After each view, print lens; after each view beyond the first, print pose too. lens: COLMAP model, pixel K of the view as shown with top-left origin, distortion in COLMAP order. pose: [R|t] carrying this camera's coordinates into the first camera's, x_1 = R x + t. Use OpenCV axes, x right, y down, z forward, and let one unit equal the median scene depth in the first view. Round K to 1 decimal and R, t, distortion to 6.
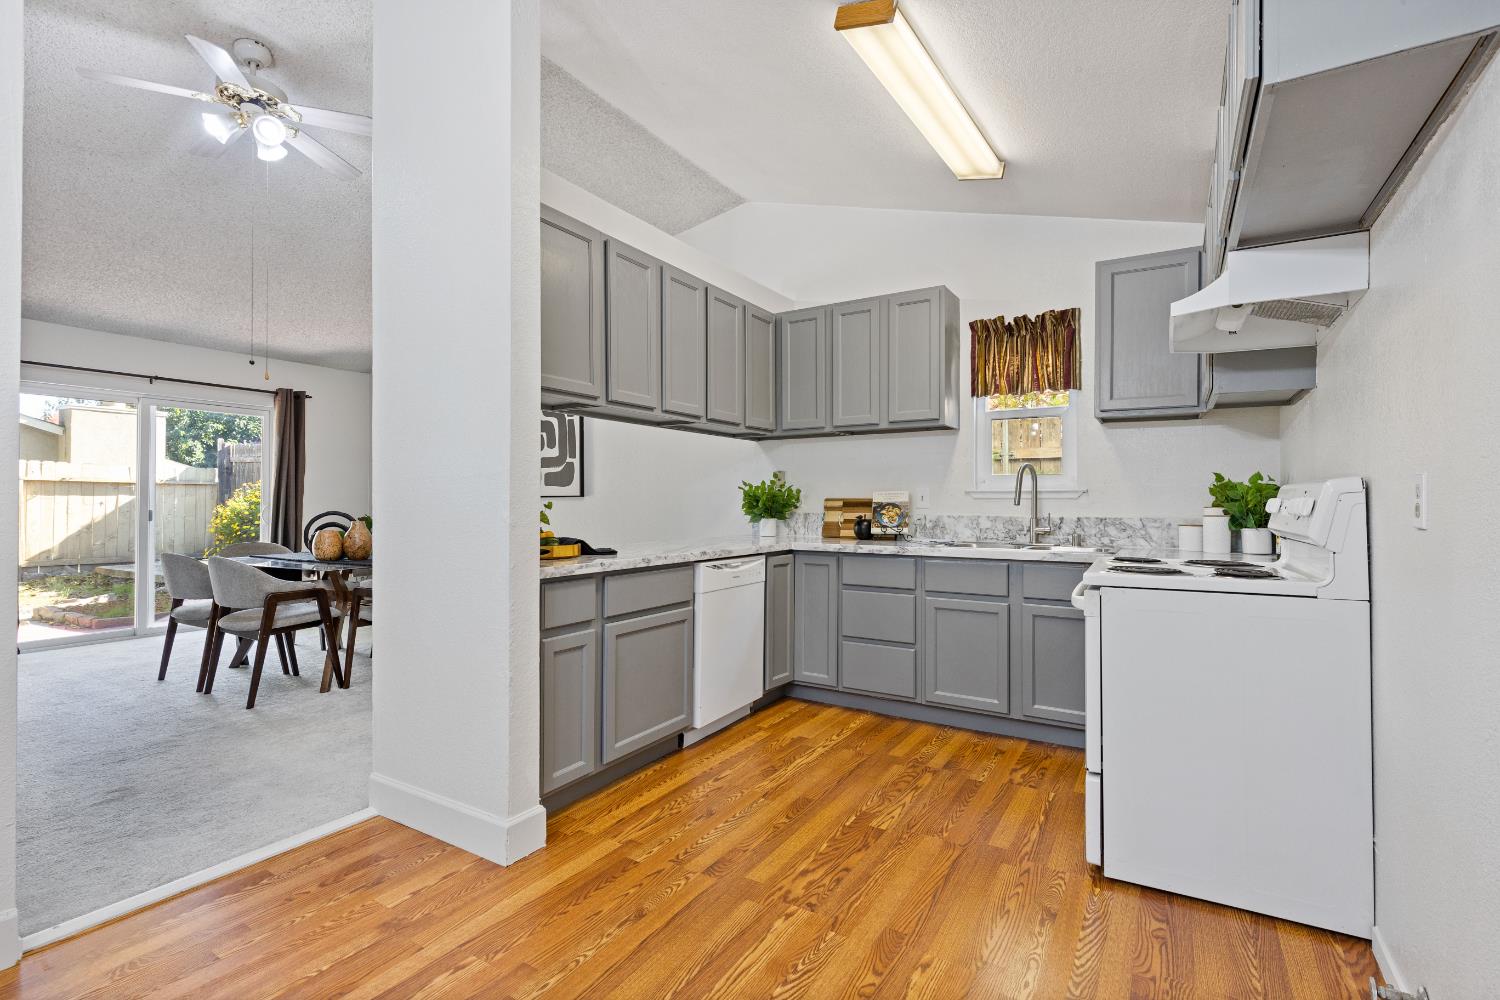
lens RADIAL K [[690.3, 0, 755.7], [0, 690.3, 500.6], [0, 0, 1]] dist [0.001513, 0.000051]
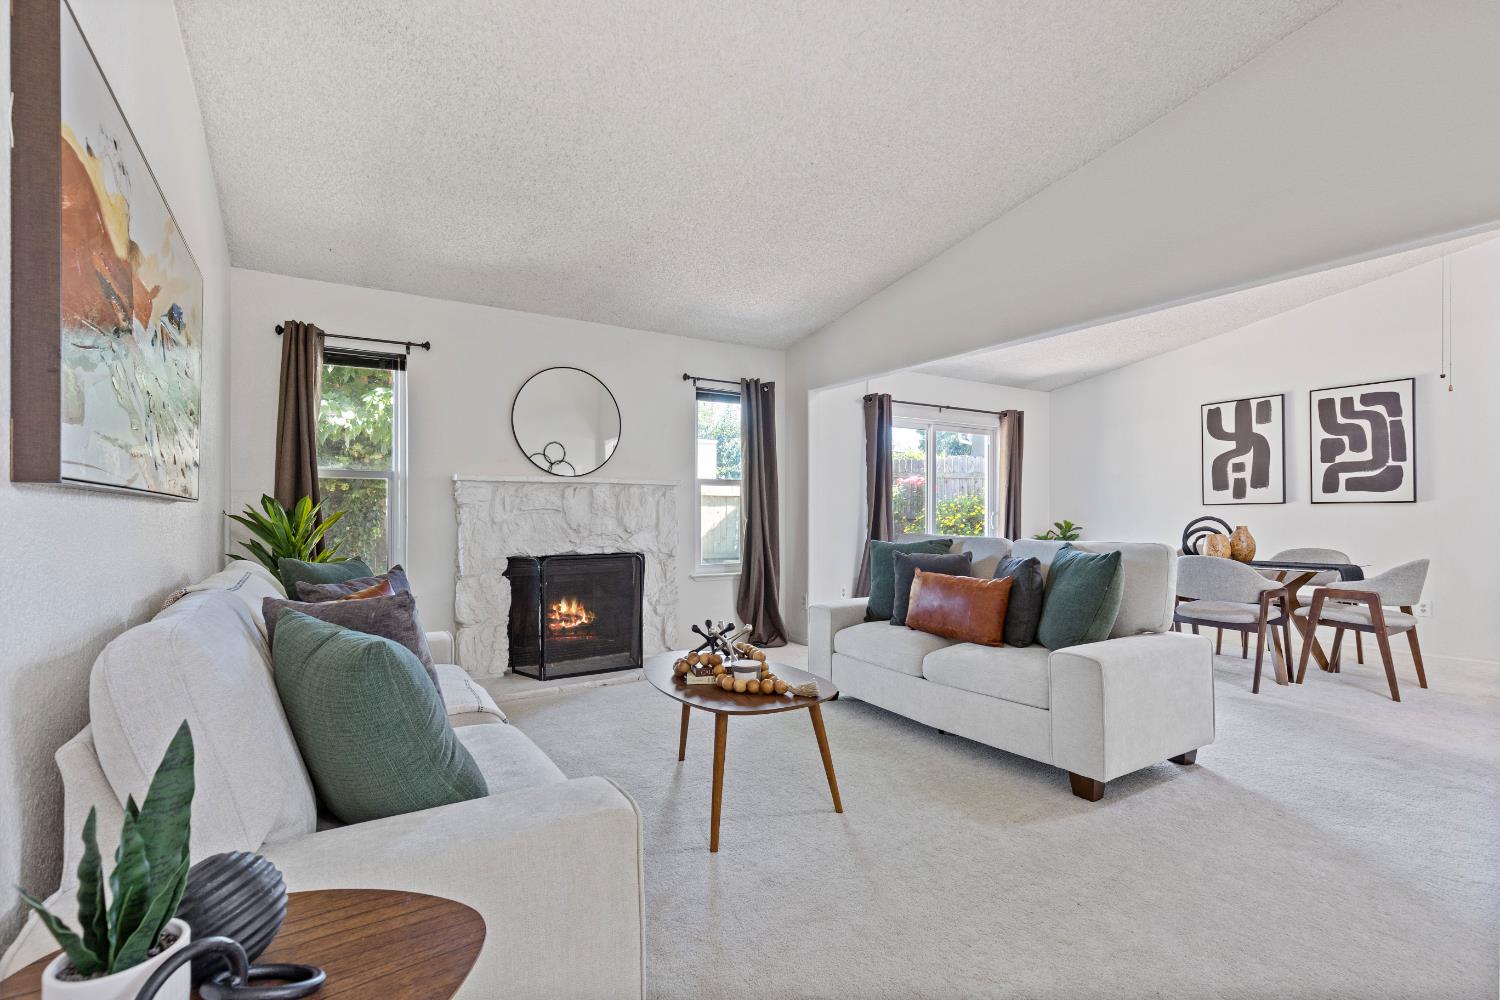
lens RADIAL K [[690.3, 0, 748.1], [0, 690.3, 502.5], [0, 0, 1]] dist [0.001513, 0.000051]
pose [[0.895802, -0.007315, -0.444393, -0.626069], [0.001905, 0.999919, -0.012620, 0.004237], [0.444449, 0.010458, 0.895743, -0.229047]]
